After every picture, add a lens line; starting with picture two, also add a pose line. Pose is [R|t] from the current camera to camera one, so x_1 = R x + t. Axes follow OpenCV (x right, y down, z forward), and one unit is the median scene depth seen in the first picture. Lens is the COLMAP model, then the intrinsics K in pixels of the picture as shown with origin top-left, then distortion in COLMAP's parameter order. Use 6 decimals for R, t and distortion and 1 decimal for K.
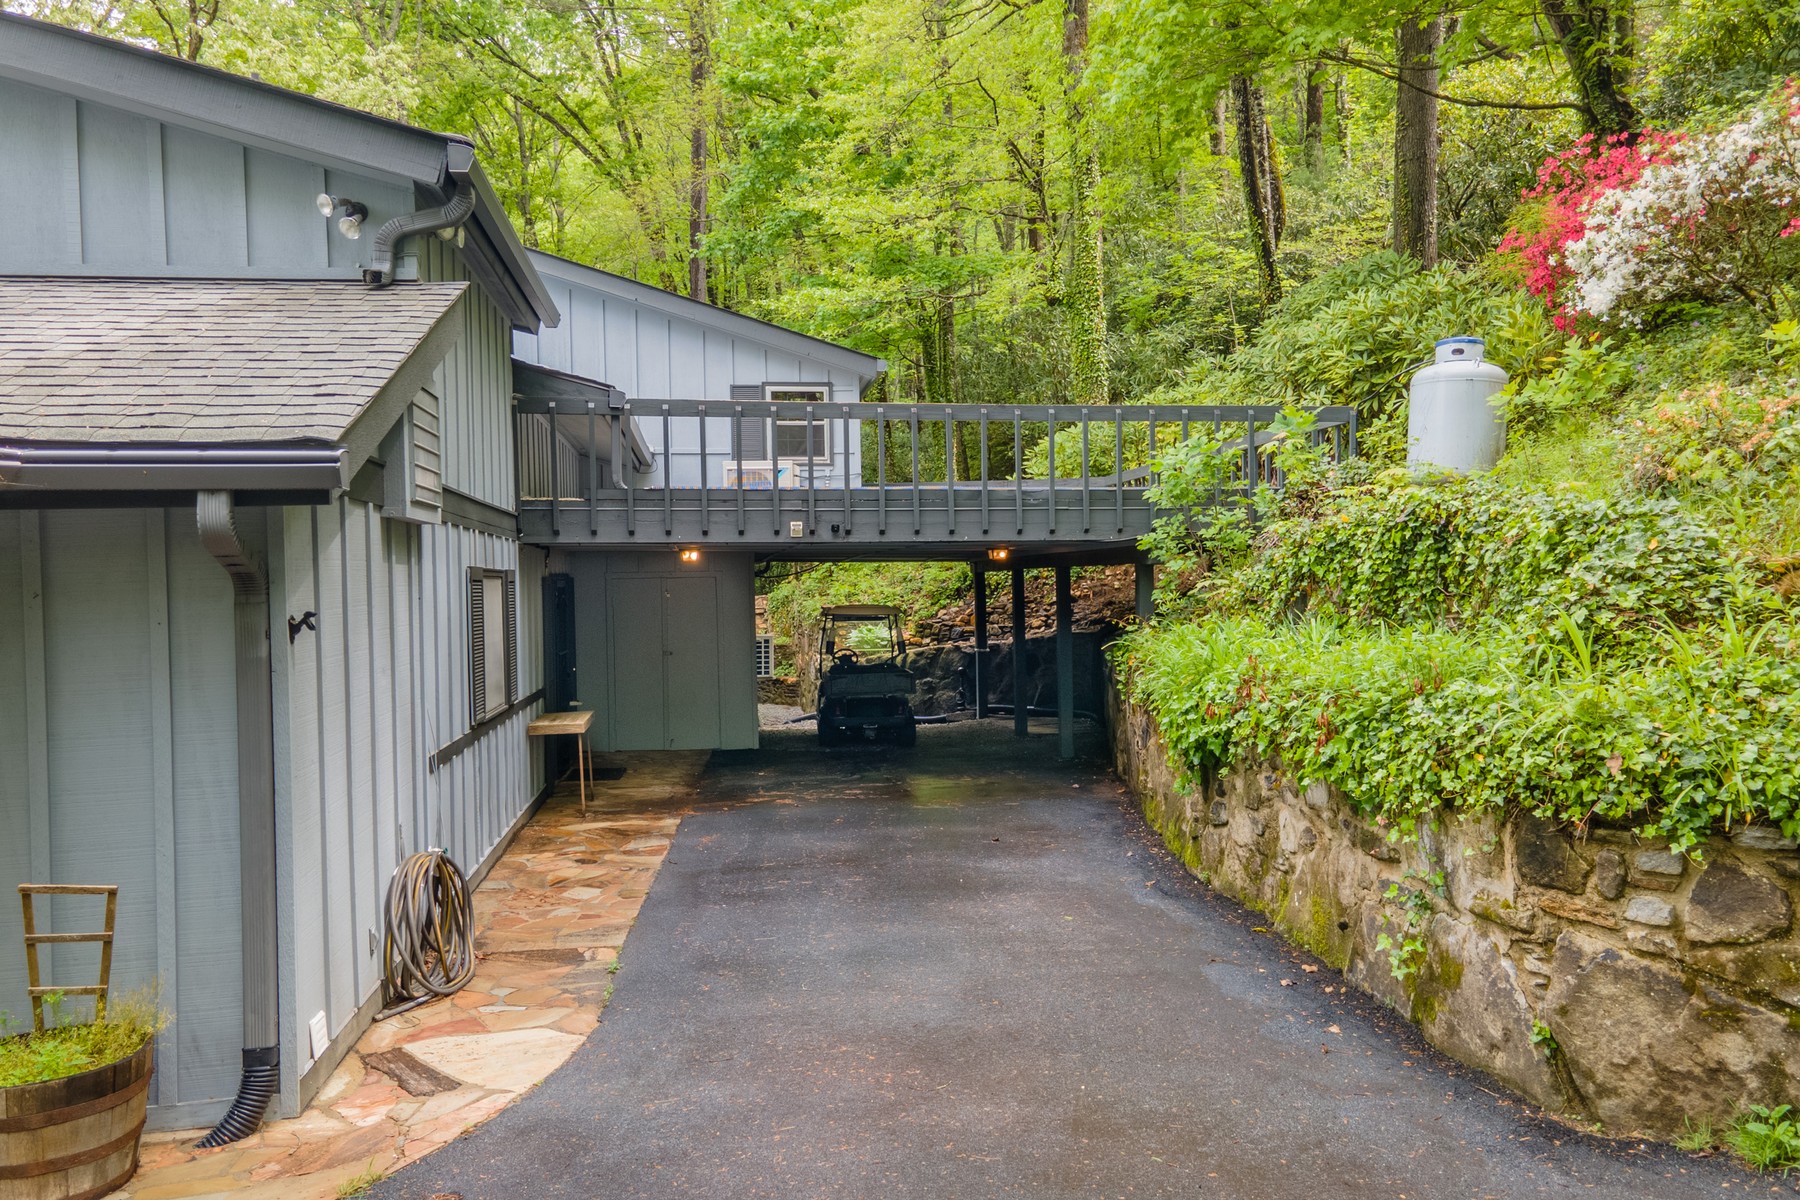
lens RADIAL K [[1315.4, 0, 897.0], [0, 1315.4, 599.3], [0, 0, 1]] dist [0.045279, 0.004434]
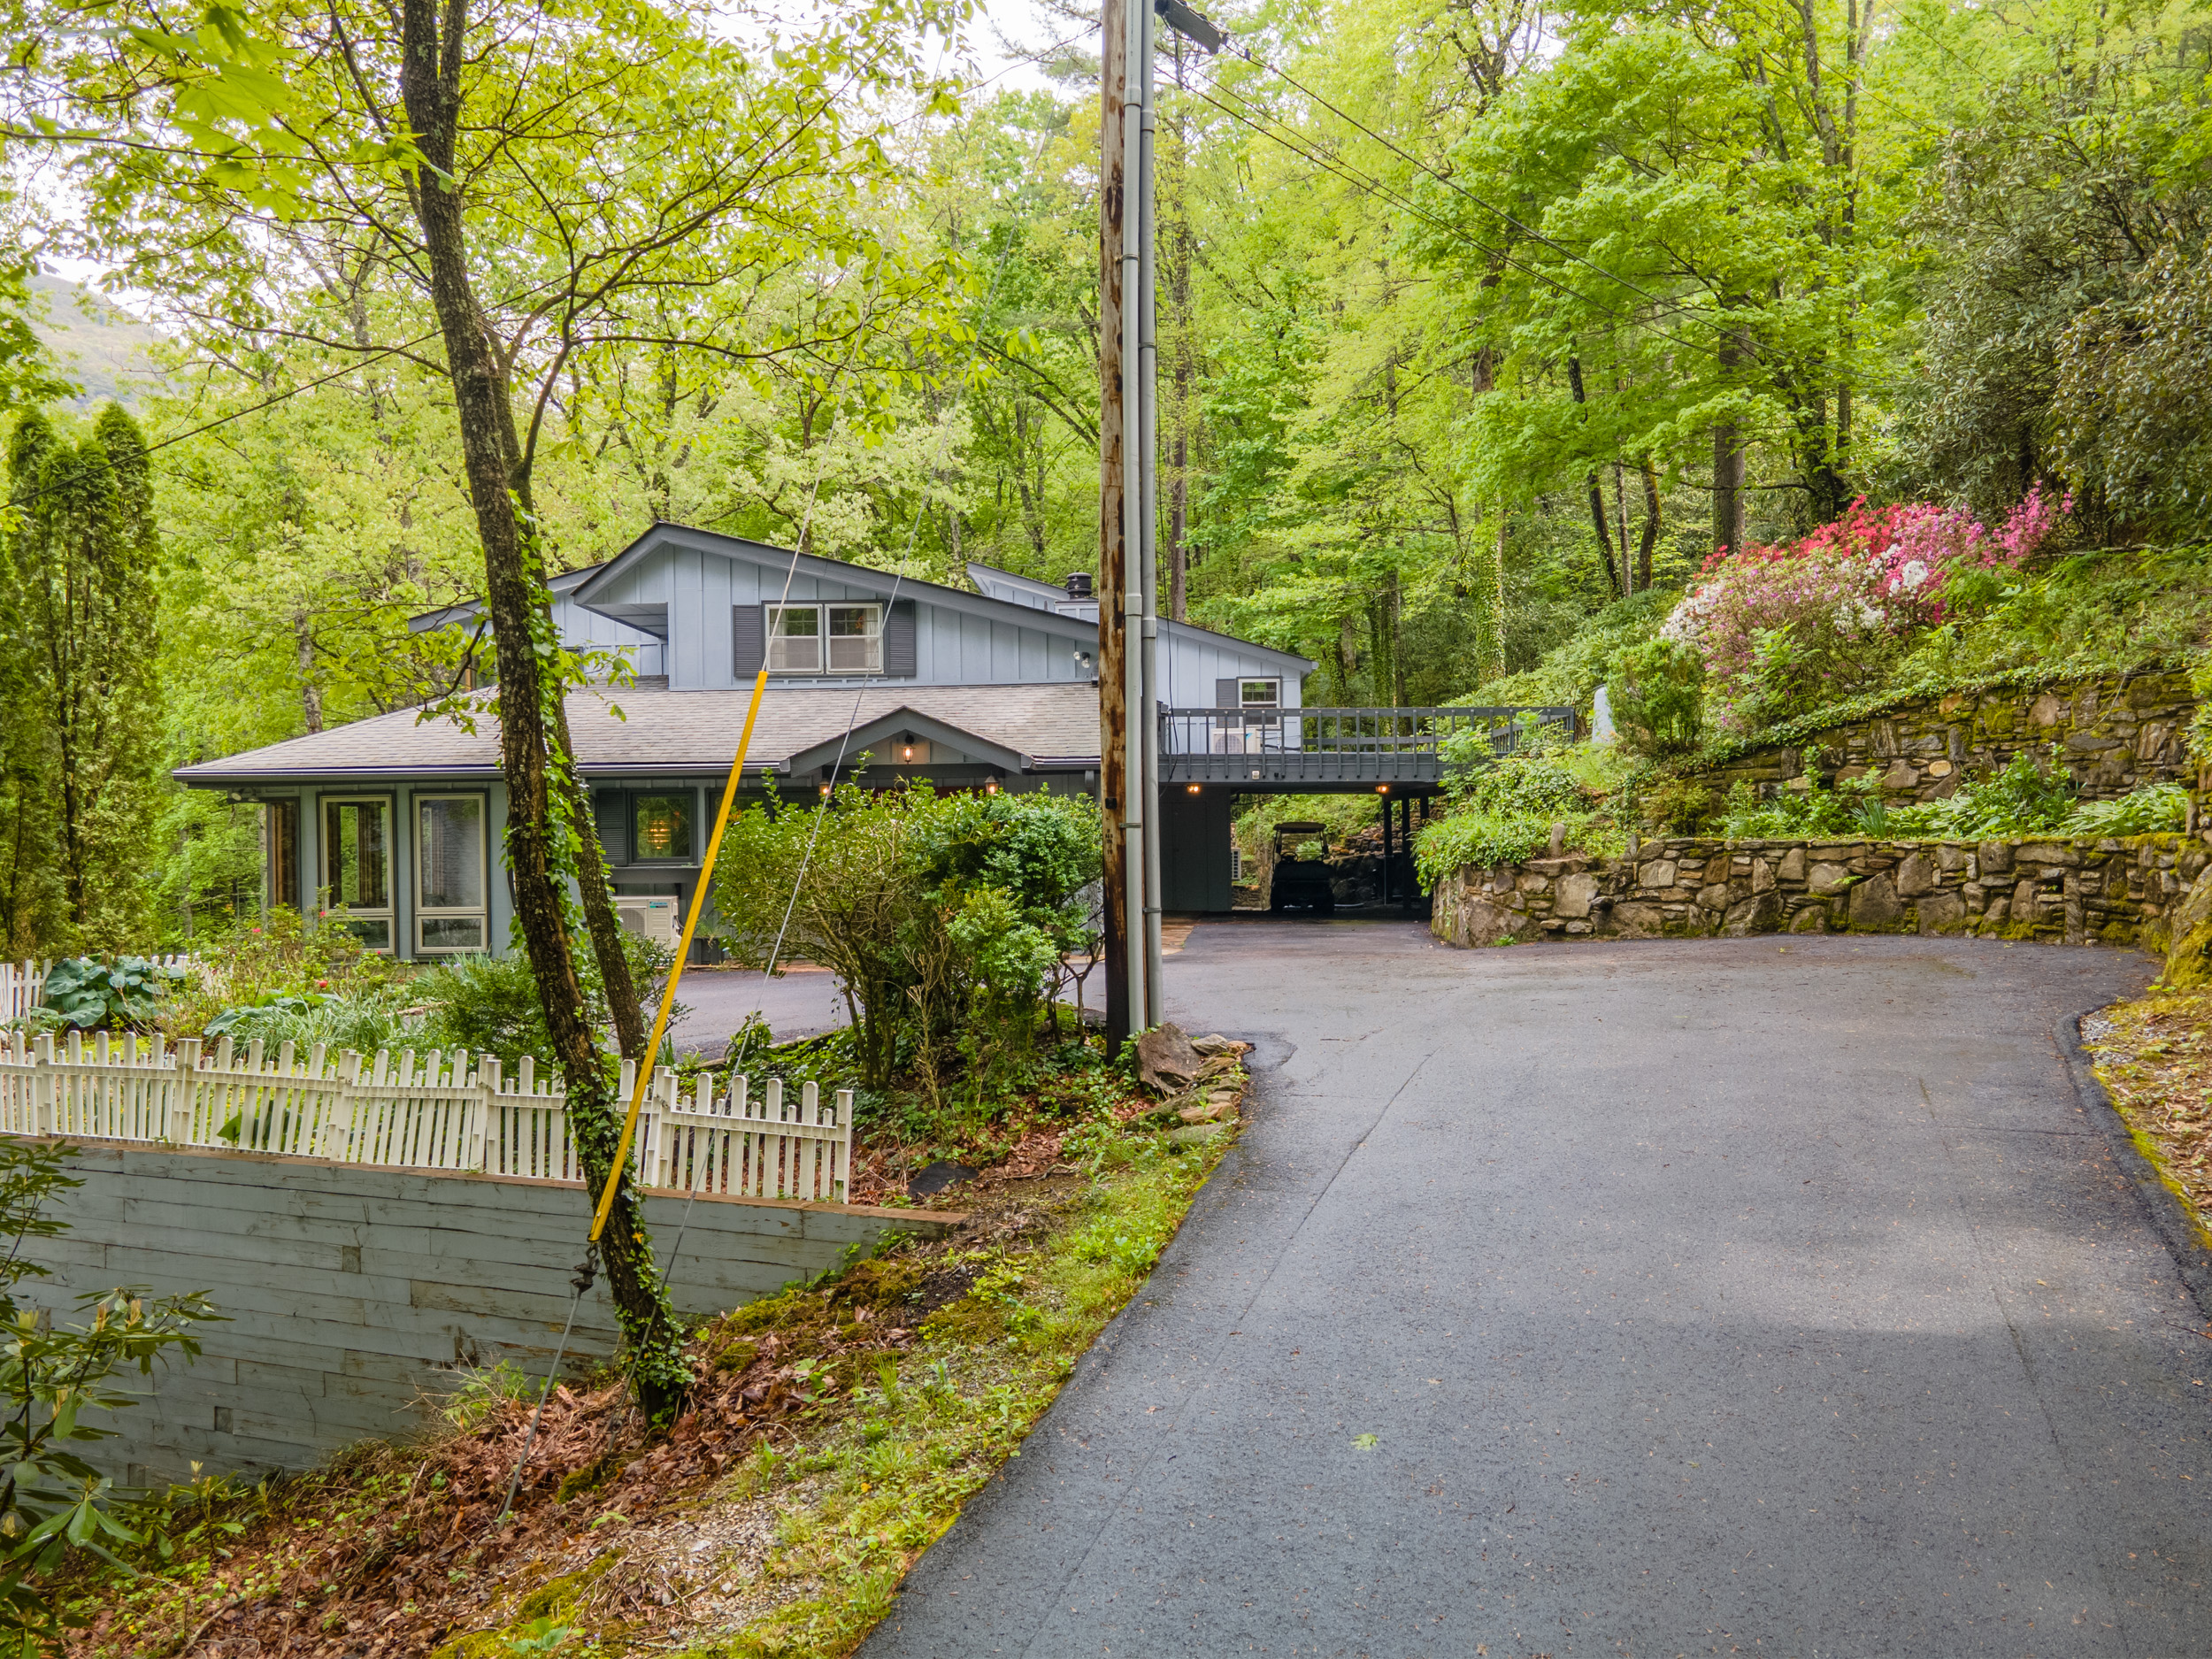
lens RADIAL K [[1607.0, 0, 1106.0], [0, 1607.0, 829.5], [0, 0, 1]] dist [0.049839, -0.006385]
pose [[0.984708, 0.009228, -0.173966, 0.185215], [-0.010825, 0.999907, -0.008235, 0.074869], [0.173874, 0.009993, 0.984717, -2.128433]]
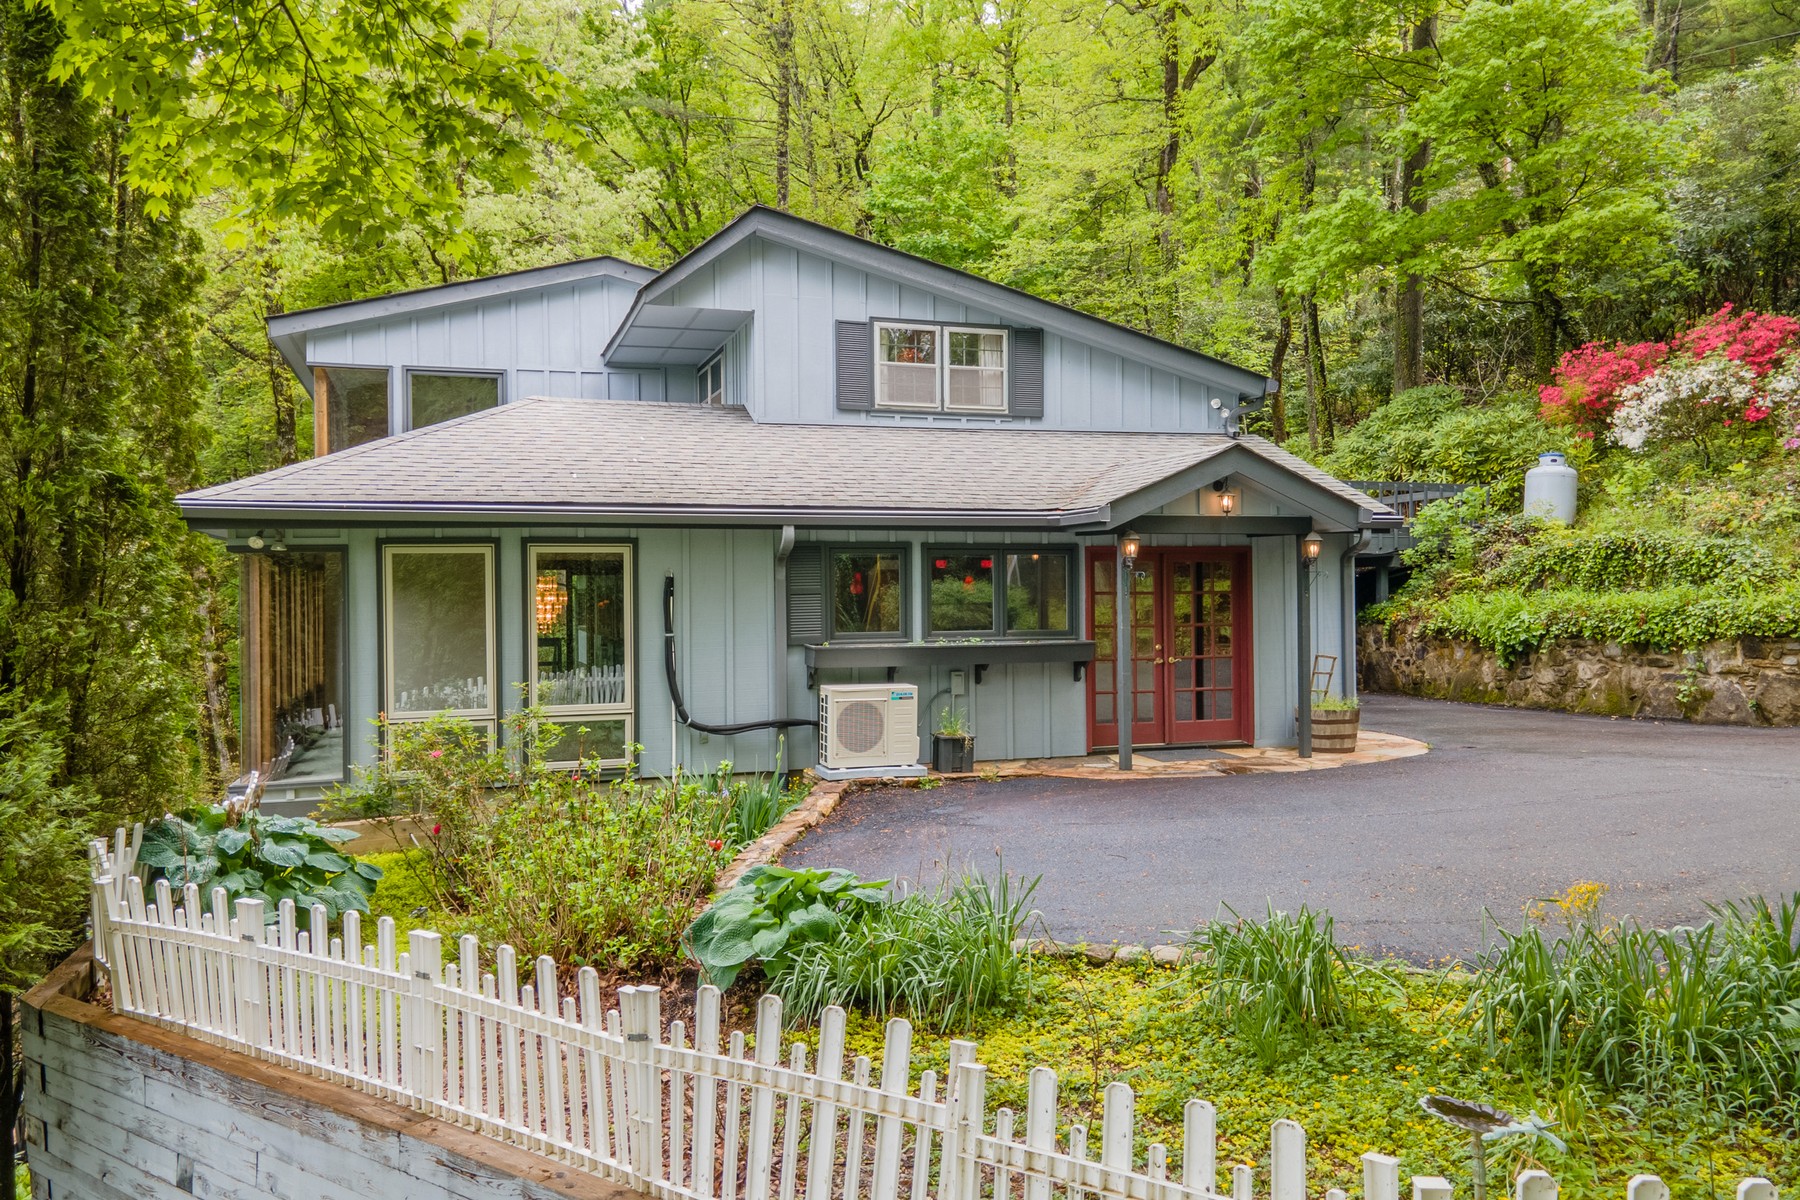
lens RADIAL K [[1315.4, 0, 897.0], [0, 1315.4, 599.3], [0, 0, 1]] dist [0.045279, 0.004434]
pose [[0.983095, 0.011732, 0.182717, -1.403773], [-0.008980, 0.999834, -0.015883, 0.092073], [-0.182873, 0.013973, 0.983037, -1.188164]]
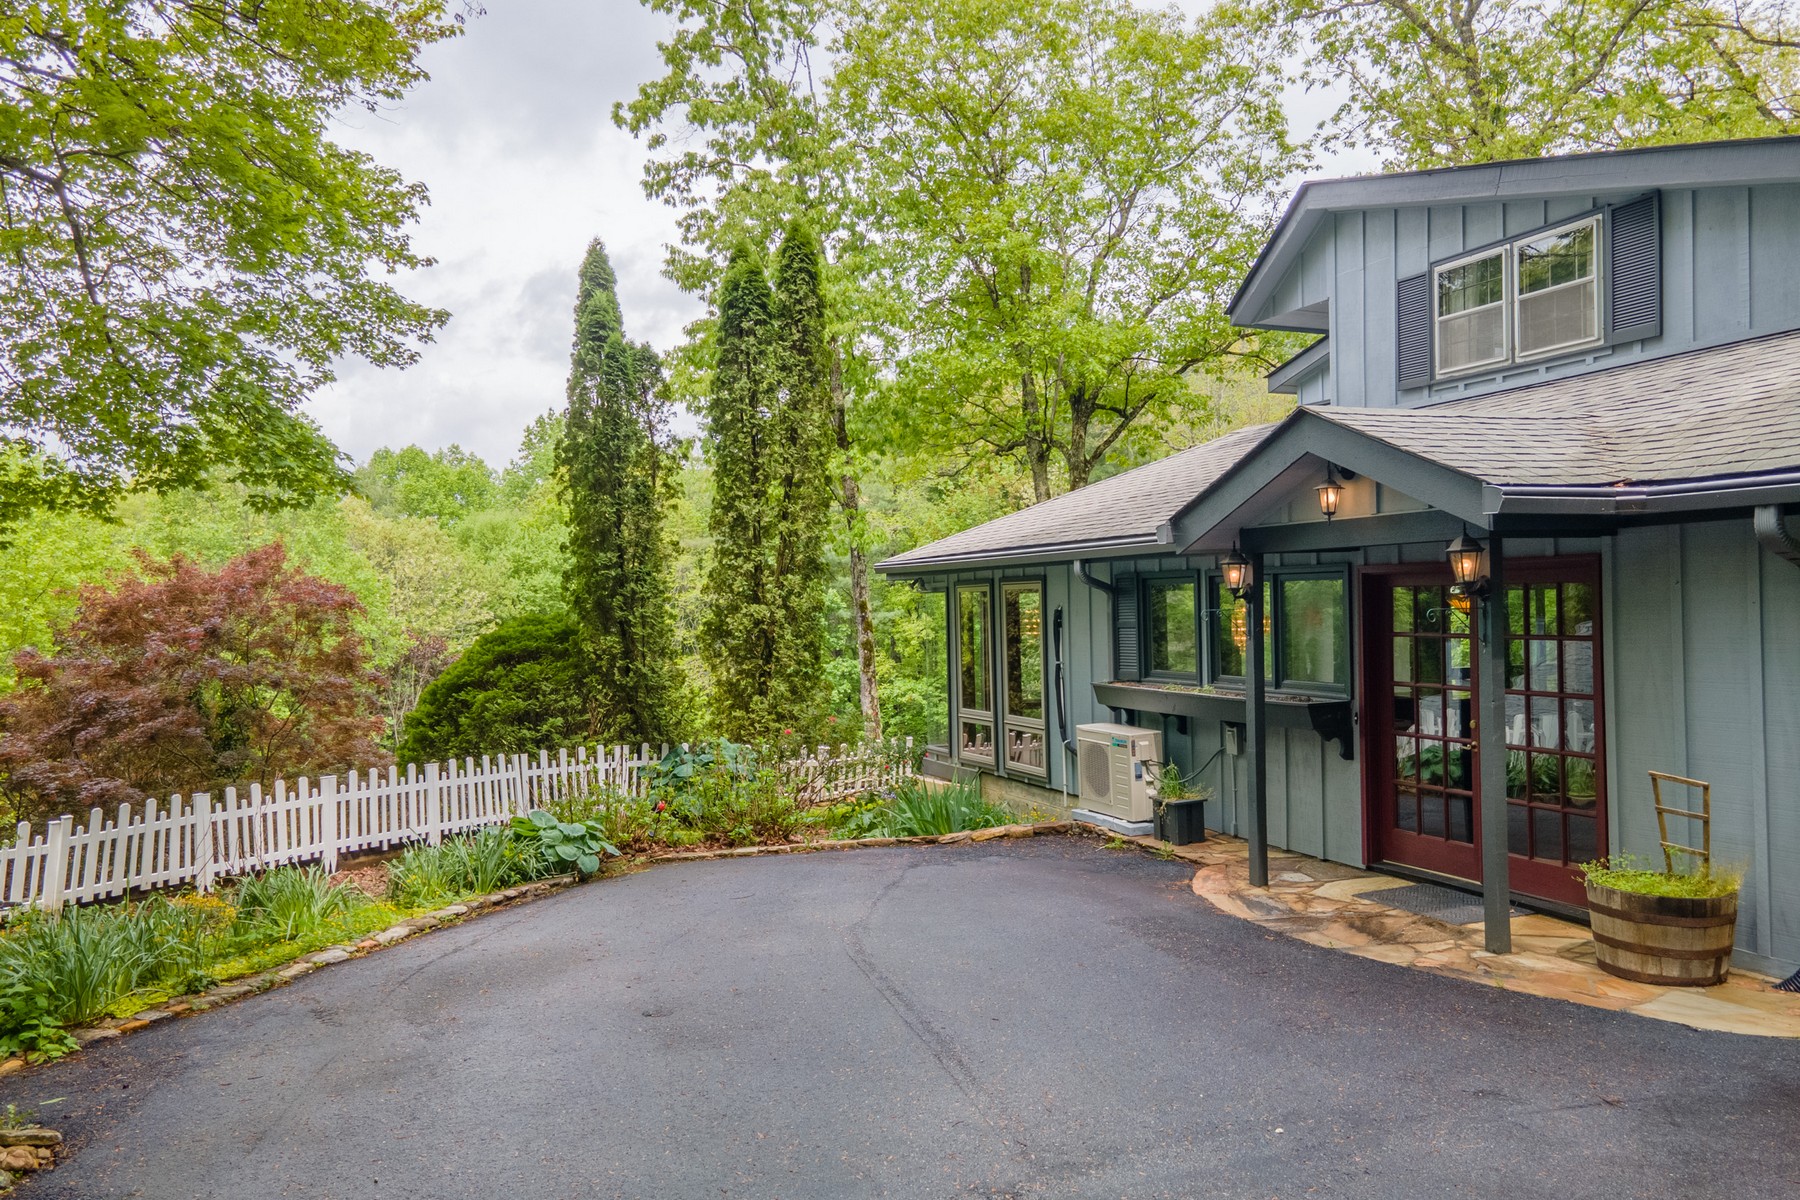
lens RADIAL K [[1315.4, 0, 897.0], [0, 1315.4, 599.3], [0, 0, 1]] dist [0.045279, 0.004434]
pose [[0.247288, 0.012571, -0.968861, 0.394036], [-0.002128, 0.999920, 0.012431, -0.000230], [0.968940, -0.001012, 0.247295, -0.134178]]
